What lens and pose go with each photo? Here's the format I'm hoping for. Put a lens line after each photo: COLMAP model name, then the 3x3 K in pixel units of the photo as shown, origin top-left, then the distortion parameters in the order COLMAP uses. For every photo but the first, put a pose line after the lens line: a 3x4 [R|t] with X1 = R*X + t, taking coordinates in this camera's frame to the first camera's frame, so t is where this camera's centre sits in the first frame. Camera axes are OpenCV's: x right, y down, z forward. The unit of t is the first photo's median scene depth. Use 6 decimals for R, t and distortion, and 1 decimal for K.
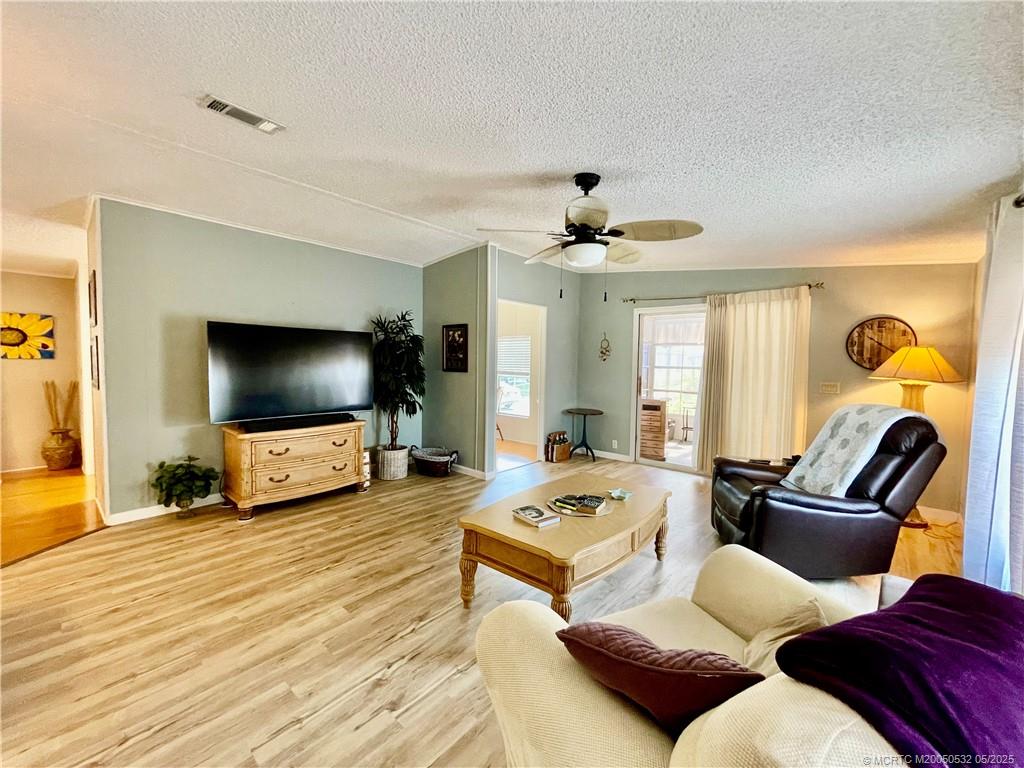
lens RADIAL K [[420.9, 0, 506.6], [0, 420.9, 383.0], [0, 0, 1]] dist [-0.003561, 0.000813]
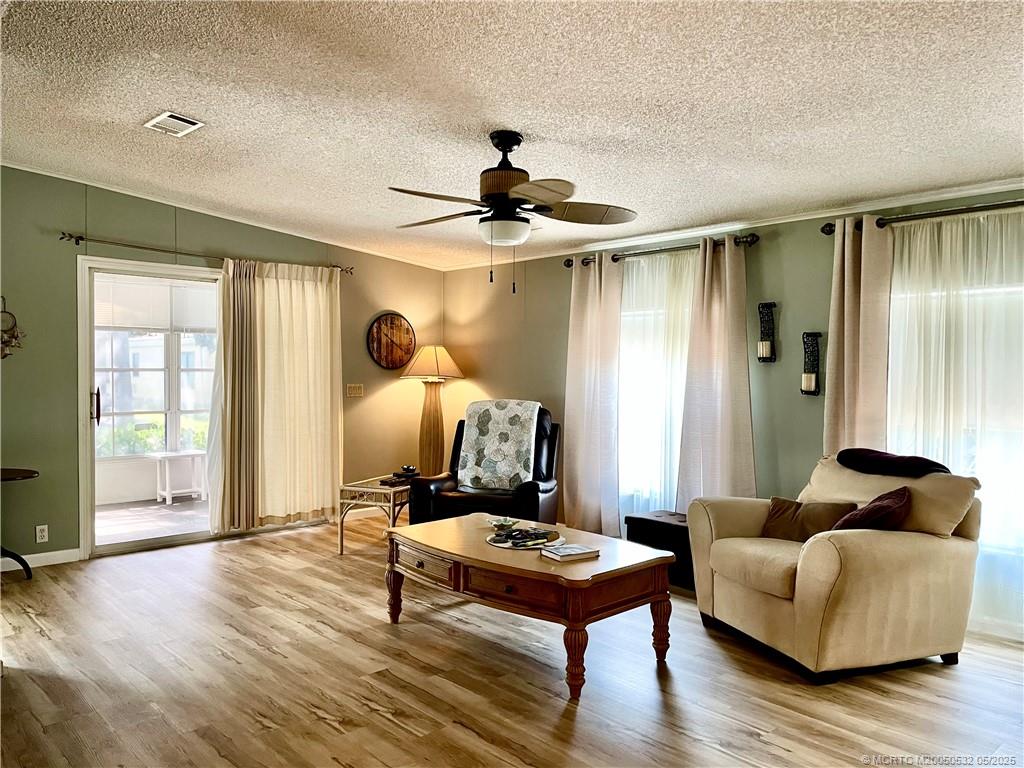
lens RADIAL K [[783.0, 0, 520.3], [0, 783.0, 385.8], [0, 0, 1]] dist [0.057634, -0.053685]
pose [[0.096991, -0.039268, 0.994510, -0.825909], [0.047415, 0.998269, 0.034793, -0.039143], [-0.994155, 0.043780, 0.098685, 0.527583]]
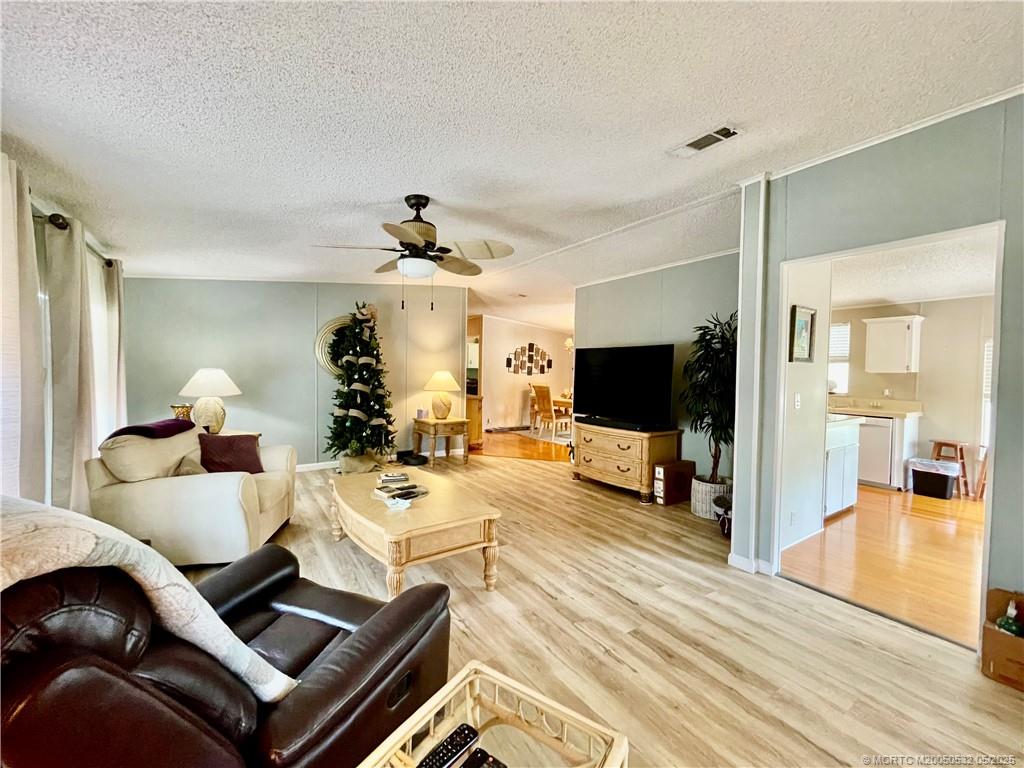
lens RADIAL K [[420.9, 0, 513.9], [0, 420.9, 381.0], [0, 0, 1]] dist [-0.003561, 0.000813]
pose [[-0.244723, 0.006338, -0.969572, 0.745334], [-0.075564, 0.996813, 0.025589, -0.038031], [0.966644, 0.079527, -0.243465, 0.962531]]
